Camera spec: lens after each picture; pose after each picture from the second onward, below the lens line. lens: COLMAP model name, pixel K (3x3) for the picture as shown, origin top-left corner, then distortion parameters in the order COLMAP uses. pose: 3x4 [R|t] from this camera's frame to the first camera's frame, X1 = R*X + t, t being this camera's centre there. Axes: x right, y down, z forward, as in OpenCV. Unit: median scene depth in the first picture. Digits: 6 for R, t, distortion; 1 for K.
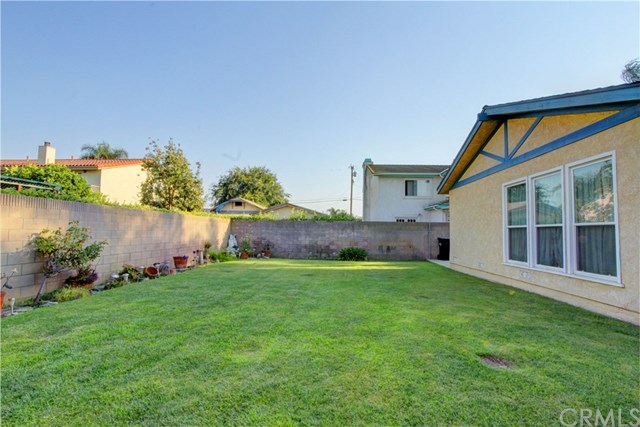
lens RADIAL K [[295.1, 0, 319.4], [0, 295.1, 214.9], [0, 0, 1]] dist [-0.016956, 0.000018]
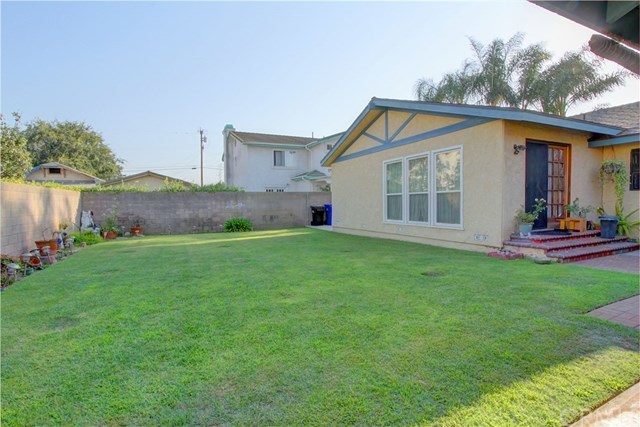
lens RADIAL K [[311.4, 0, 320.3], [0, 311.4, 214.0], [0, 0, 1]] dist [-0.016634, 0.001061]
pose [[0.873950, -0.047958, 0.483644, -0.160749], [0.002276, 0.995513, 0.094602, -0.002706], [-0.486011, -0.081576, 0.870137, -0.040711]]
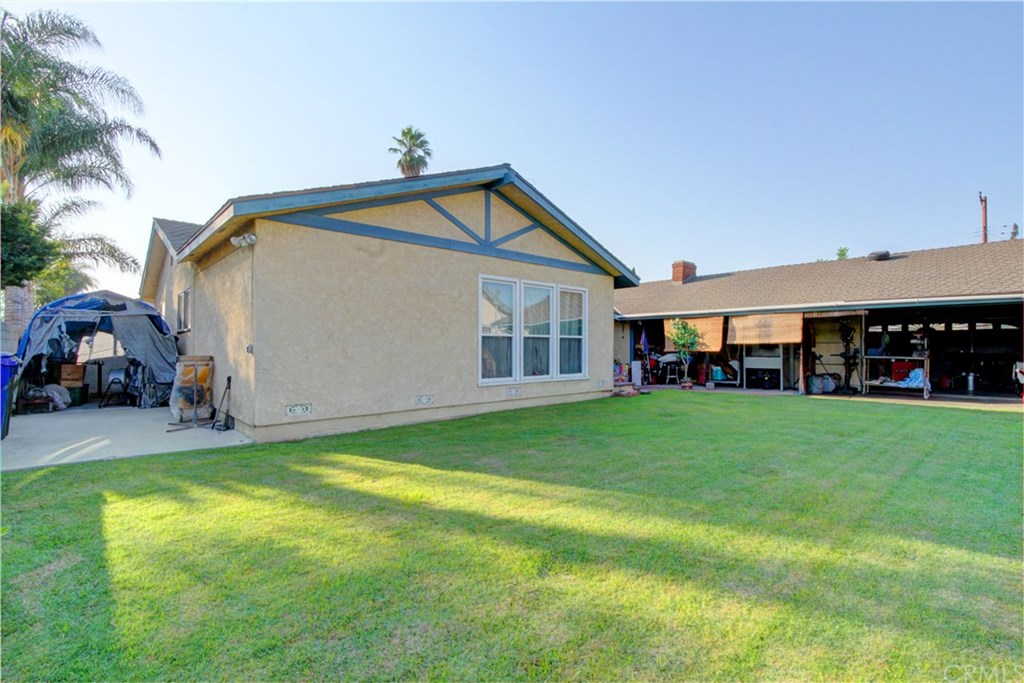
lens RADIAL K [[472.2, 0, 512.1], [0, 472.2, 342.7], [0, 0, 1]] dist [-0.016956, 0.000018]
pose [[-0.719184, -0.009099, 0.694760, -0.130522], [-0.052870, 0.997732, -0.041662, 0.058412], [-0.692805, -0.066695, -0.718034, 0.983813]]
